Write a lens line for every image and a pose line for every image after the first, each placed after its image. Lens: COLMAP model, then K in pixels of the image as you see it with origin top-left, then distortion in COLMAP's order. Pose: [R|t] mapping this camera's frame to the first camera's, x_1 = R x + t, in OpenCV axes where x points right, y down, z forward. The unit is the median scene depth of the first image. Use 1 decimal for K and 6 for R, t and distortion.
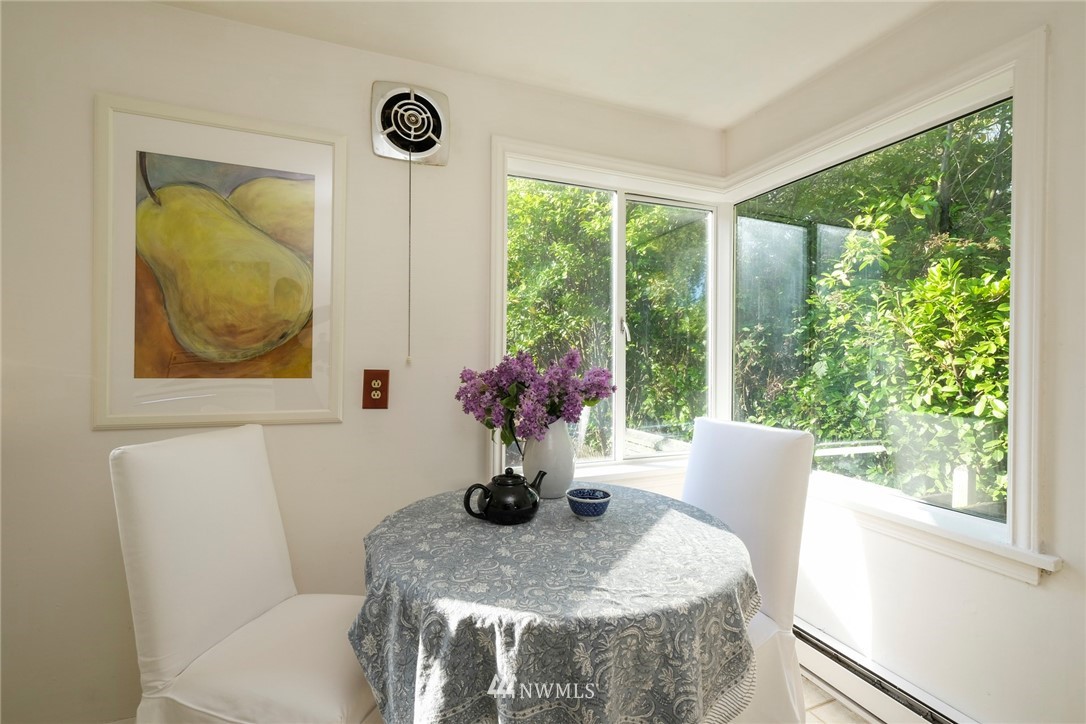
lens RADIAL K [[485.8, 0, 536.5], [0, 485.8, 354.8], [0, 0, 1]] dist [-0.002638, 0.001464]
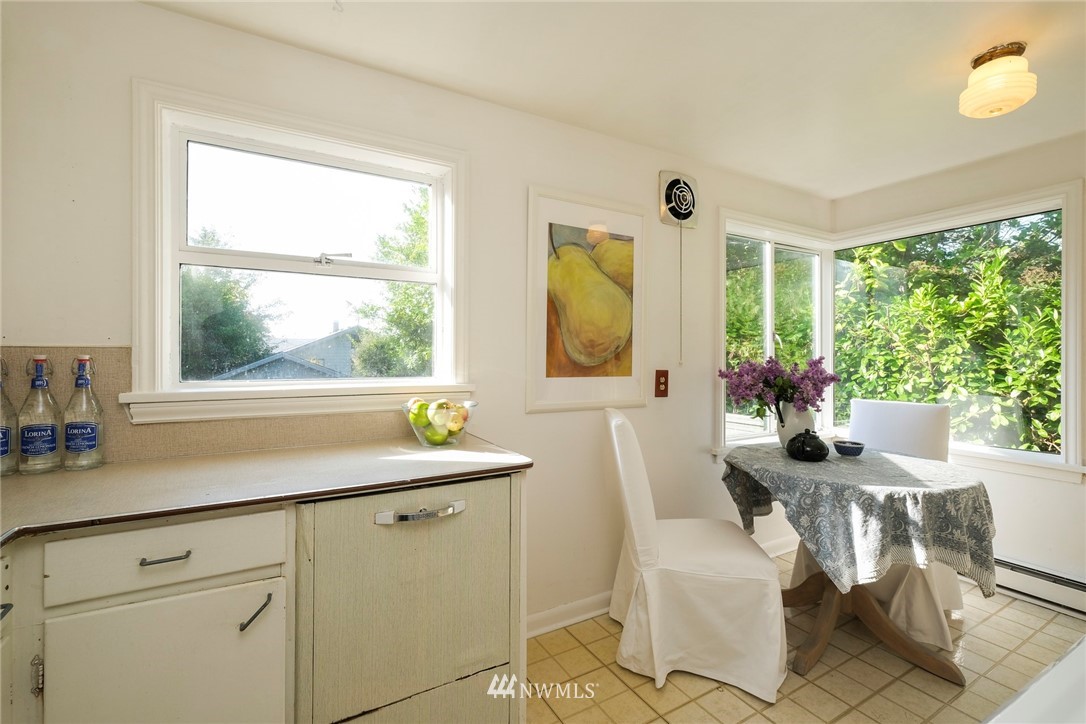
lens RADIAL K [[485.8, 0, 529.2], [0, 485.8, 351.1], [0, 0, 1]] dist [-0.002638, 0.001464]
pose [[0.989972, -0.004084, 0.141206, -0.975272], [0.004628, 0.999983, -0.003530, -0.023332], [-0.141189, 0.004148, 0.989974, -0.398286]]
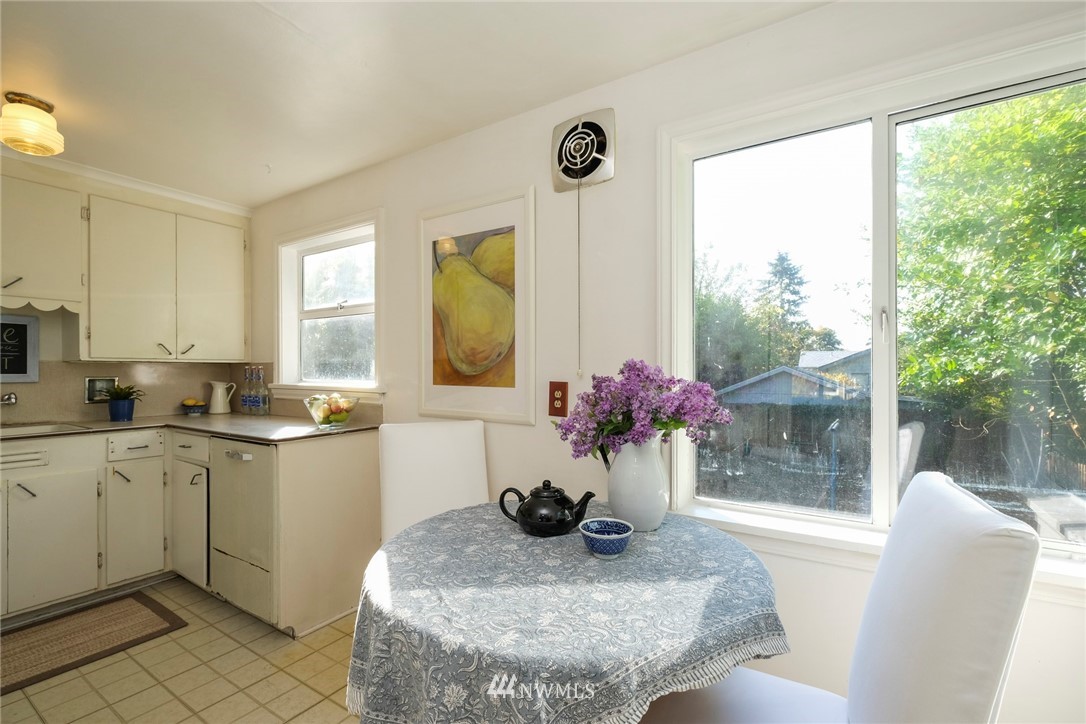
lens RADIAL K [[485.8, 0, 532.5], [0, 485.8, 368.9], [0, 0, 1]] dist [-0.002638, 0.001464]
pose [[0.571805, -0.011113, -0.820314, 0.590823], [0.007061, 0.999938, -0.008625, 0.010887], [0.820359, -0.000861, 0.571848, 0.322613]]
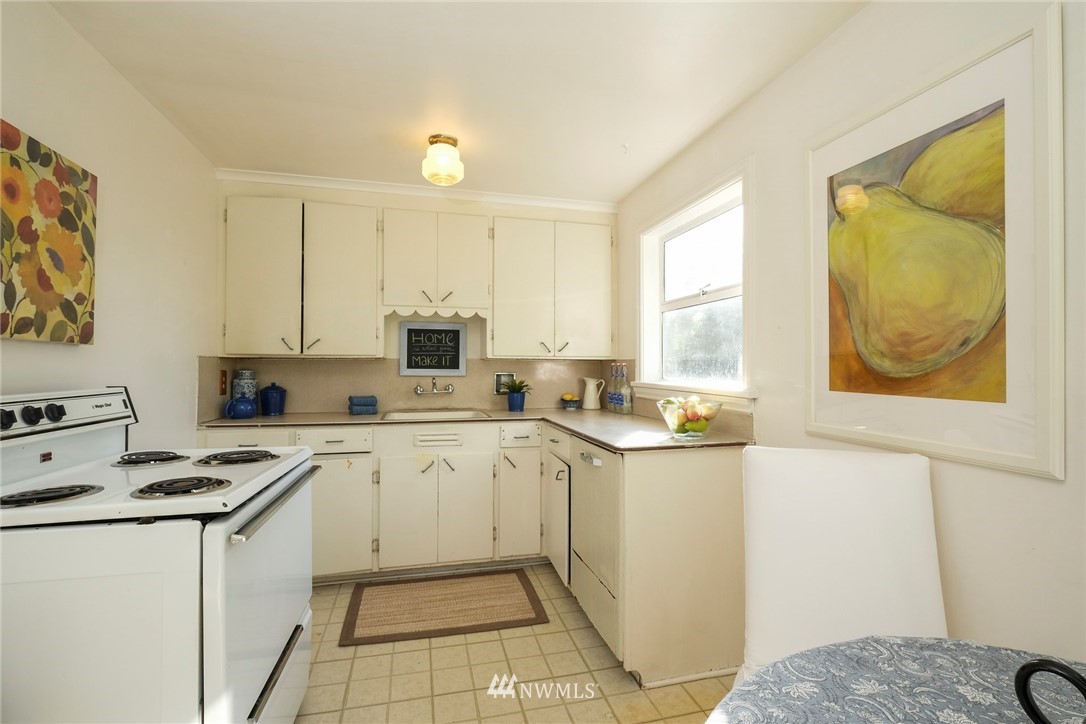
lens RADIAL K [[485.8, 0, 539.9], [0, 485.8, 361.9], [0, 0, 1]] dist [-0.002638, 0.001464]
pose [[-0.123948, -0.018652, -0.992113, 0.276114], [-0.004282, 0.999824, -0.018262, 0.006682], [0.992279, 0.001984, -0.124006, 0.450955]]
